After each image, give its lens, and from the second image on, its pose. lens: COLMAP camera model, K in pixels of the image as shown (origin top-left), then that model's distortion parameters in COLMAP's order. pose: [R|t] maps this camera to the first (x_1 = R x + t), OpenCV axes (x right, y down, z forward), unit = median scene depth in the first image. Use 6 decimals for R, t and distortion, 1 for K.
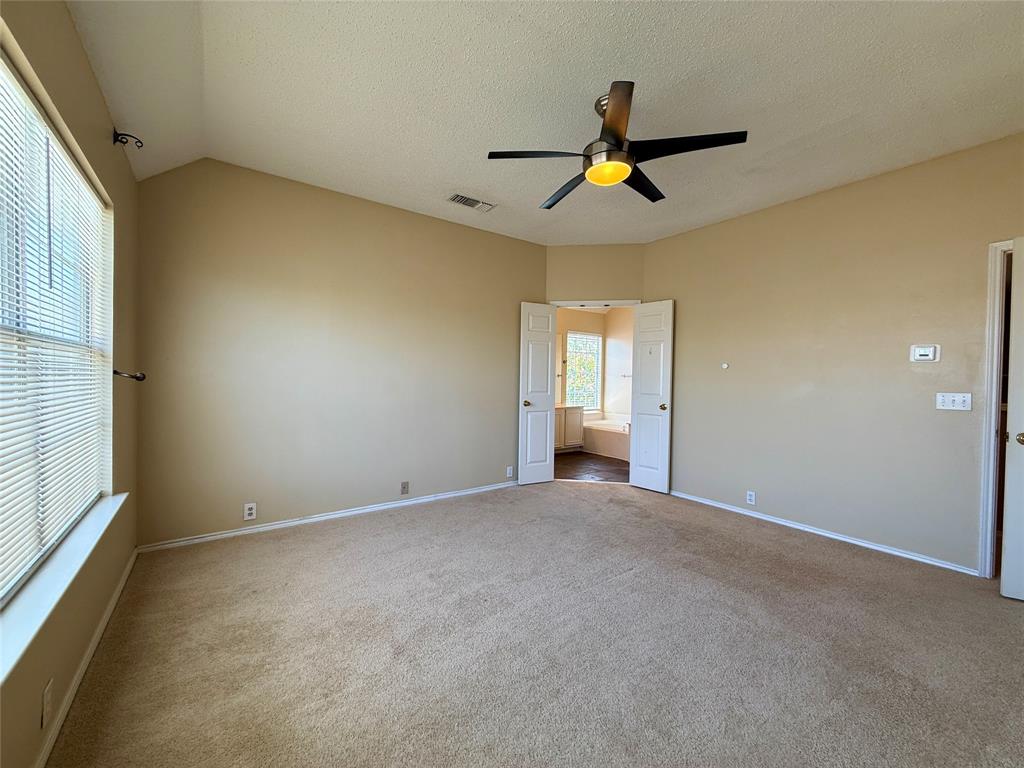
lens RADIAL K [[410.2, 0, 513.0], [0, 410.2, 384.9], [0, 0, 1]] dist [0.000763, -0.000066]
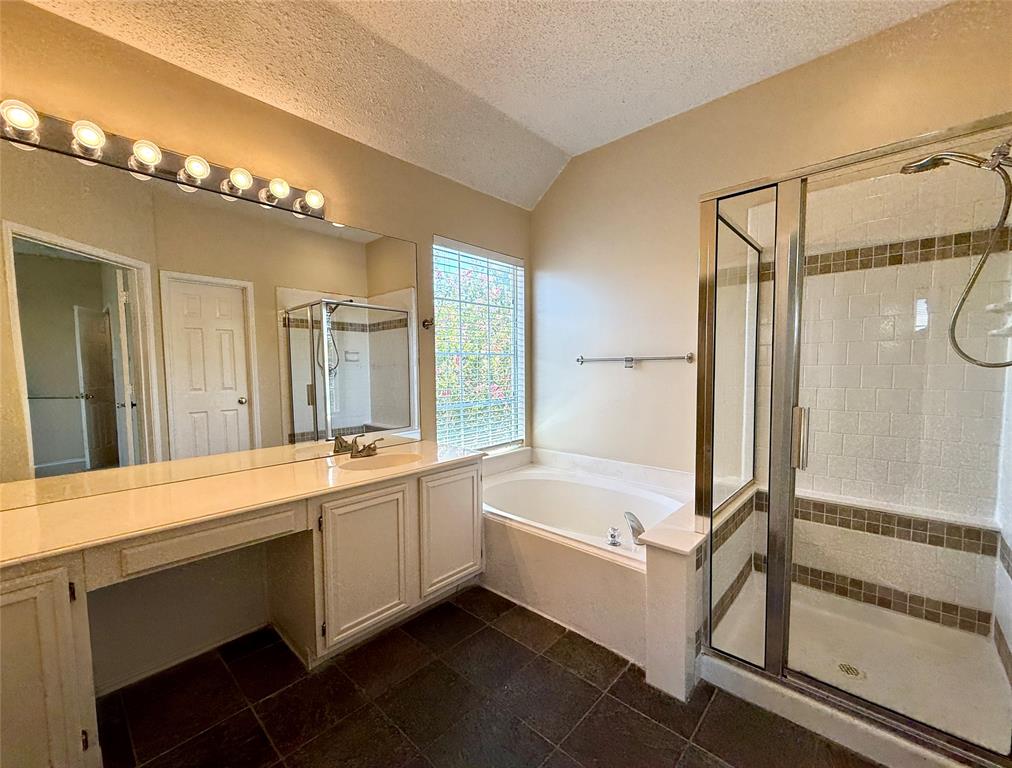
lens RADIAL K [[416.7, 0, 505.9], [0, 416.7, 388.8], [0, 0, 1]] dist [-0.000472, -0.000131]
pose [[0.979424, -0.034763, 0.198798, 0.114152], [0.026131, 0.998605, 0.045885, -0.013993], [-0.200116, -0.039746, 0.978966, 0.604525]]
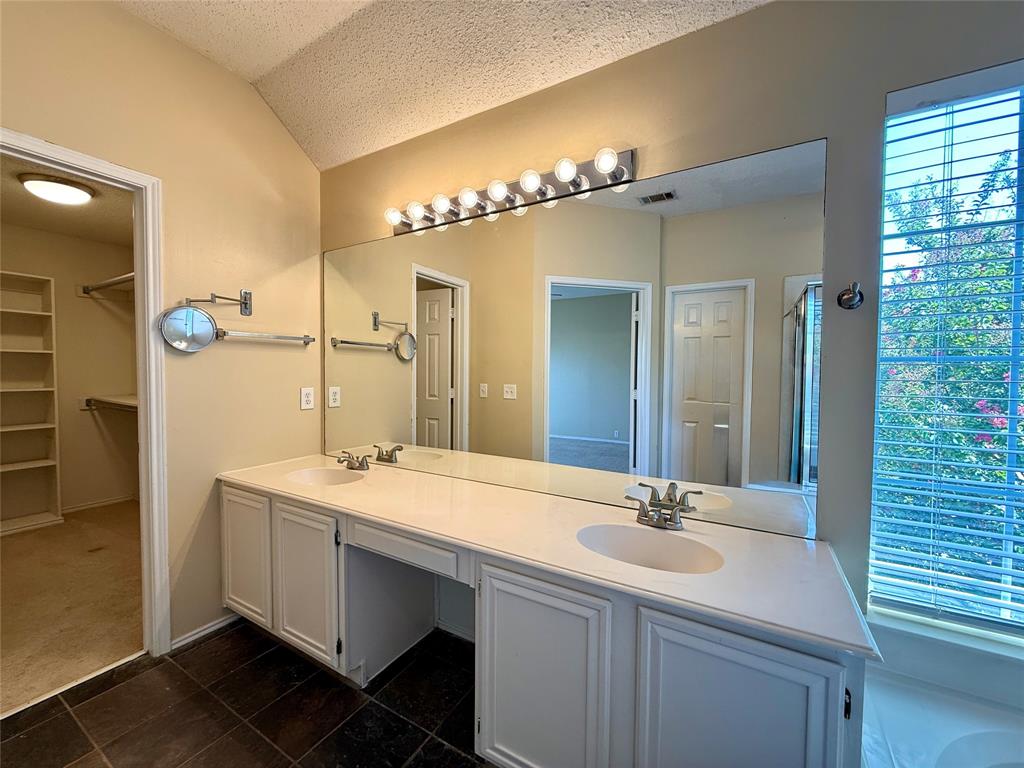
lens RADIAL K [[410.2, 0, 510.5], [0, 410.2, 382.8], [0, 0, 1]] dist [0.000763, -0.000066]
pose [[0.395750, 0.017117, -0.918199, 0.213840], [-0.013071, 0.999830, 0.013005, -0.021962], [0.918265, 0.006855, 0.395907, 0.771865]]
